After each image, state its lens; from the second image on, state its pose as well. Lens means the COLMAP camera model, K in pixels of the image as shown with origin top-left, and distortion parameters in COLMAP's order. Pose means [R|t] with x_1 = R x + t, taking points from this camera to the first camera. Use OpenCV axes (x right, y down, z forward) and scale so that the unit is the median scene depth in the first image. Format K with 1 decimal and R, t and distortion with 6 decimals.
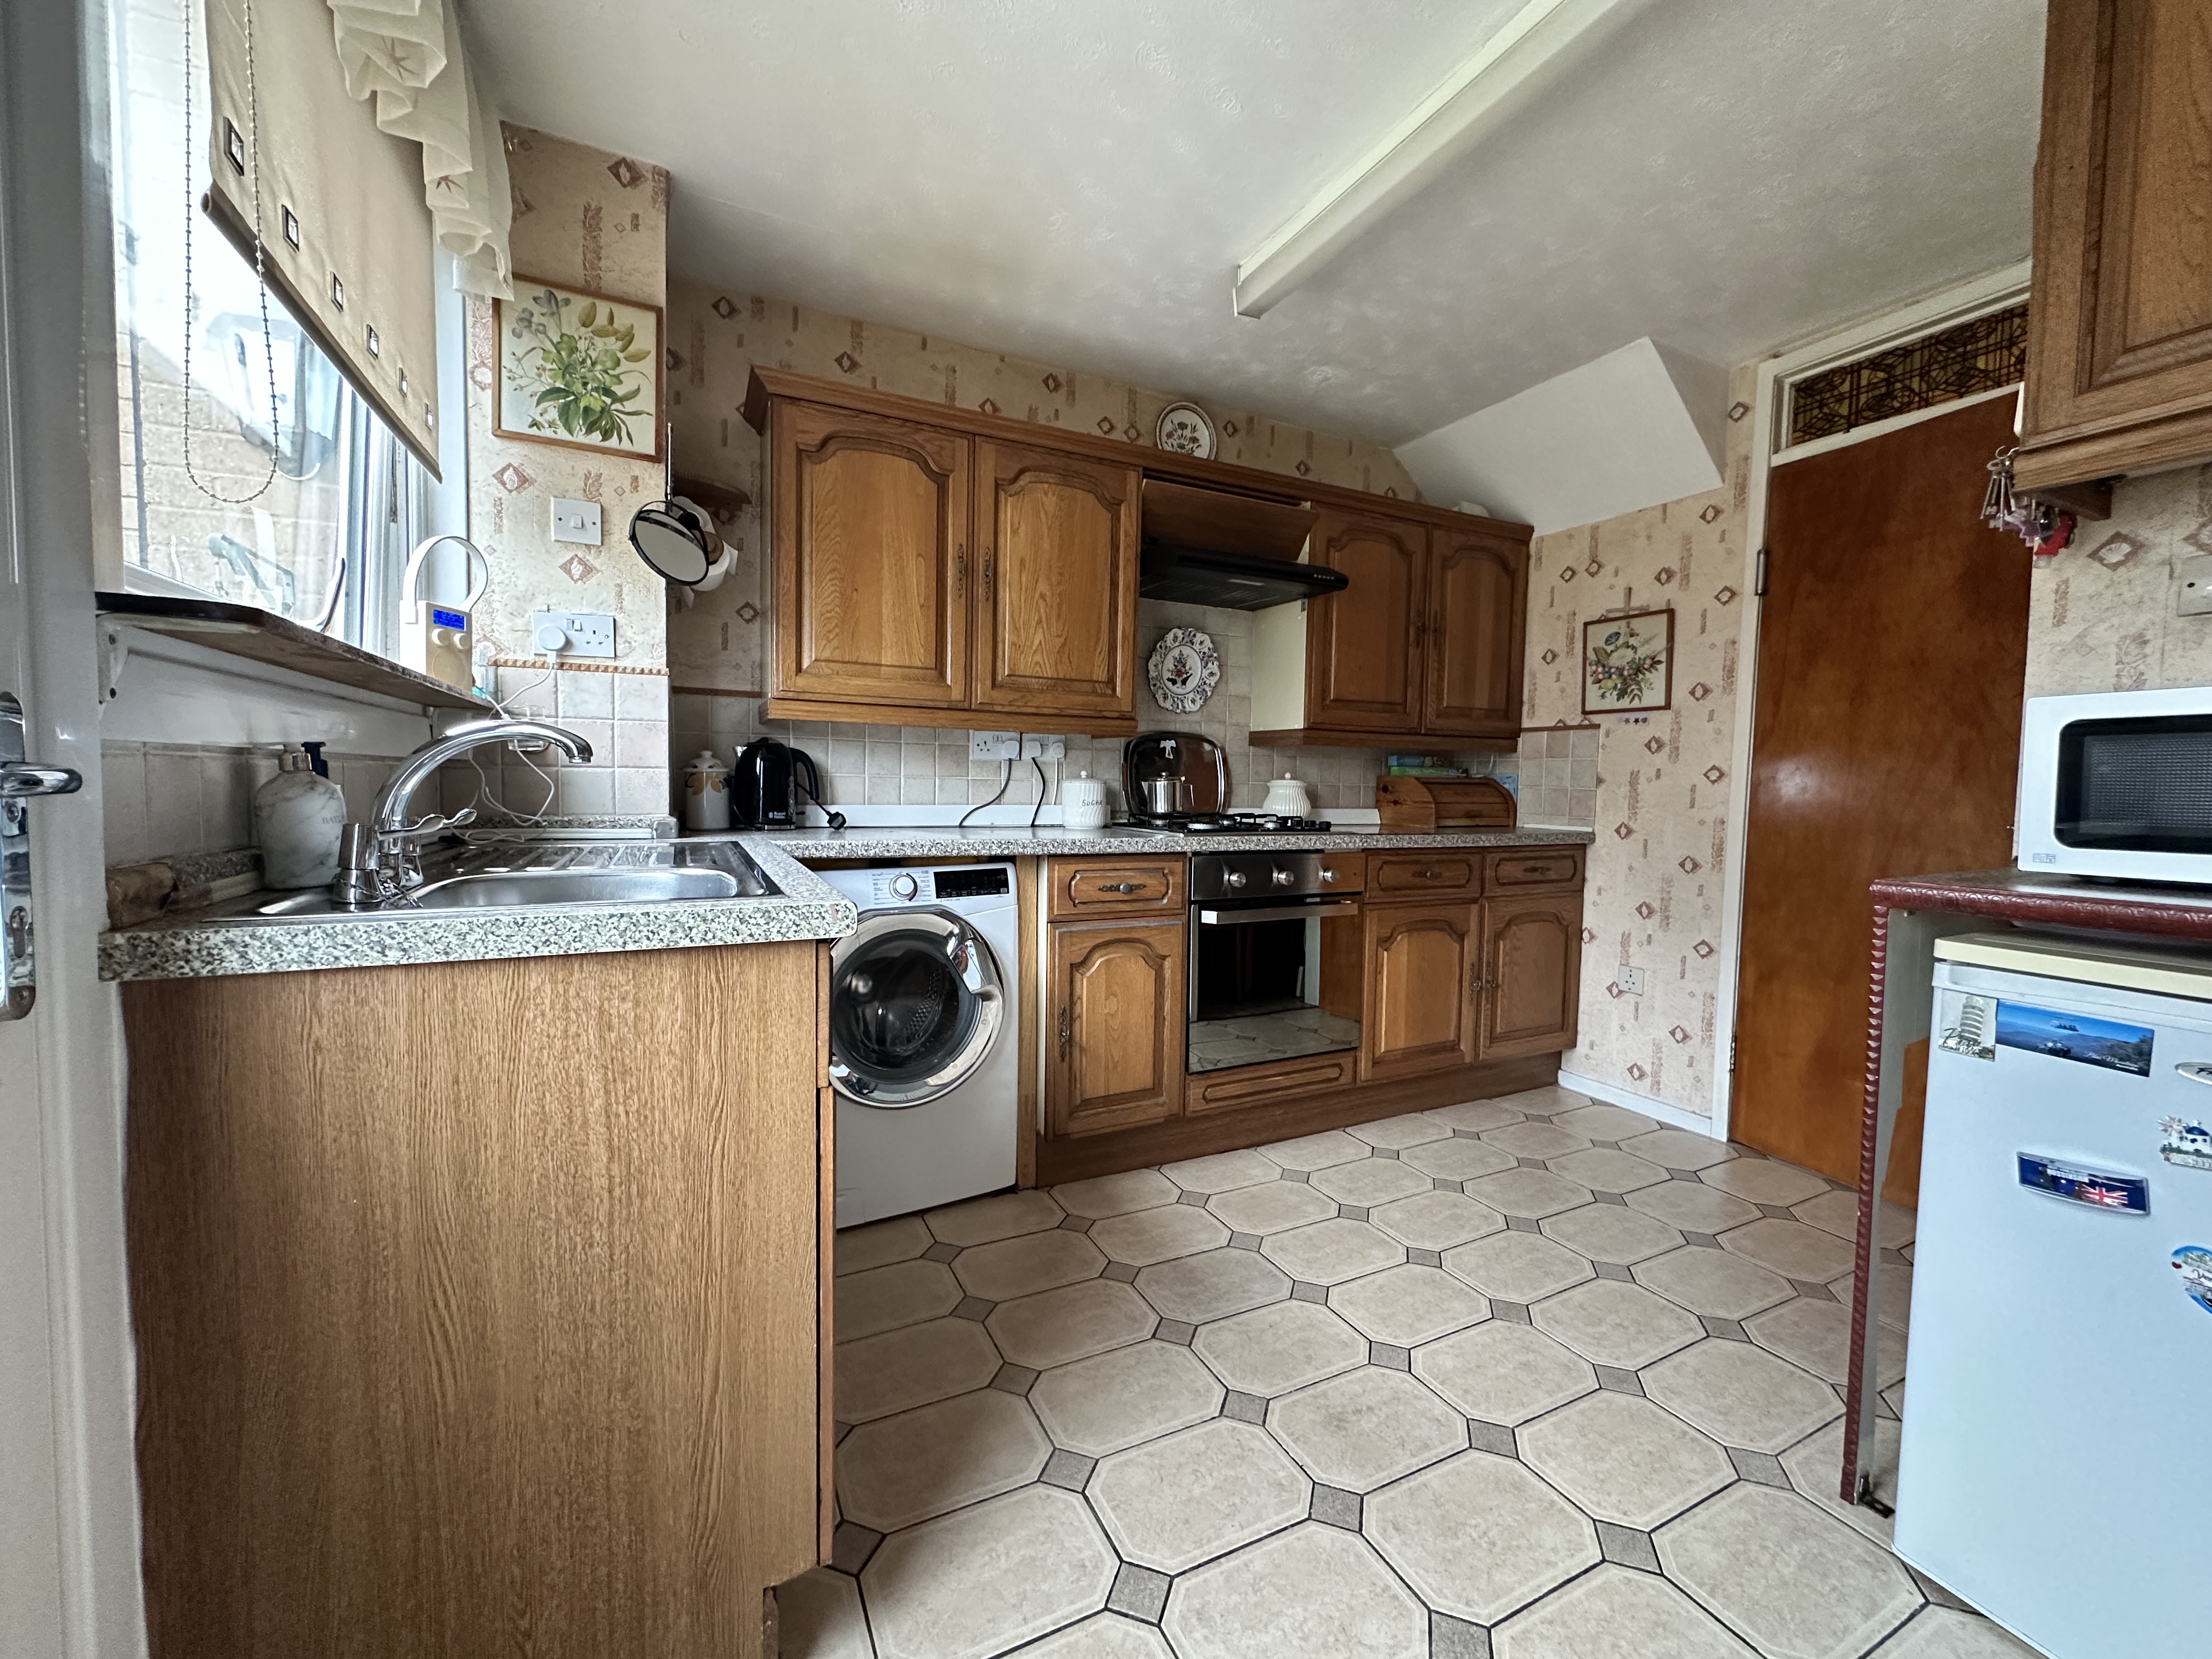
lens RADIAL K [[892.4, 0, 1110.9], [0, 892.4, 821.5], [0, 0, 1]] dist [0.001722, 0.000088]
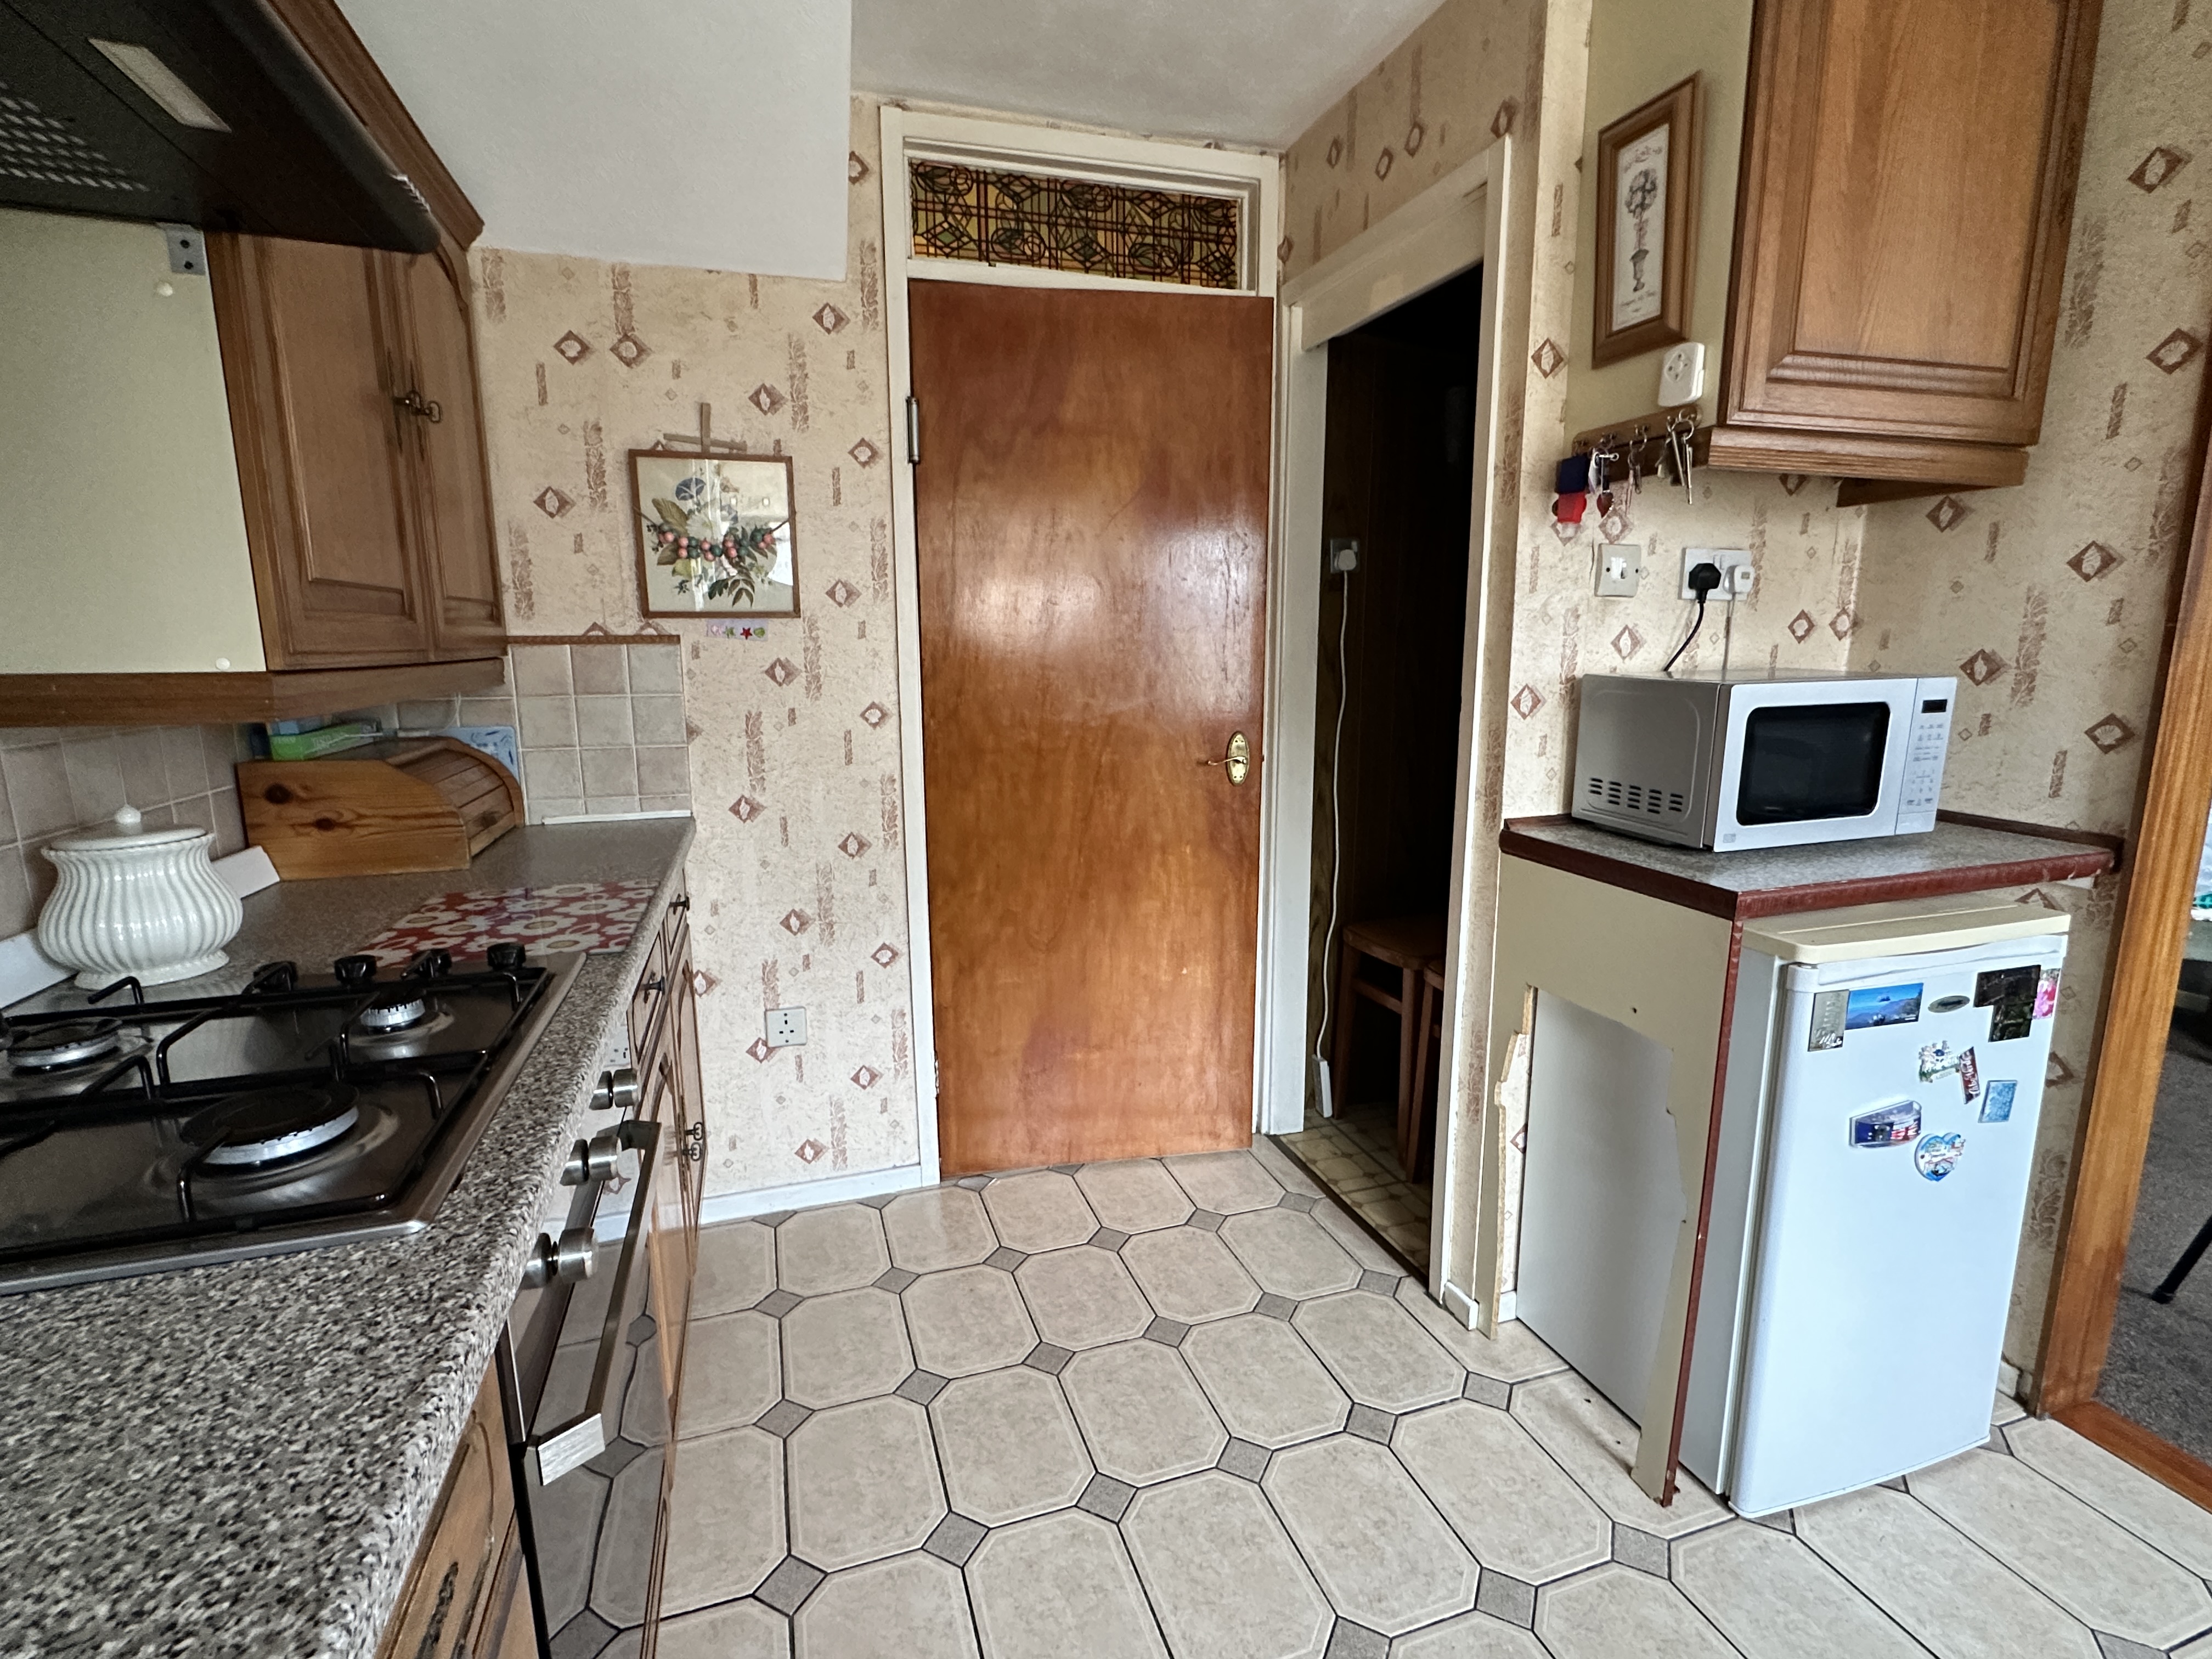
lens RADIAL K [[1042.1, 0, 1103.6], [0, 1042.1, 831.3], [0, 0, 1]] dist [-0.000971, -0.000053]
pose [[0.150578, -0.197296, 0.968711, -0.108021], [0.056446, 0.980001, 0.190821, -0.102274], [-0.986985, 0.025946, 0.158703, 0.645389]]
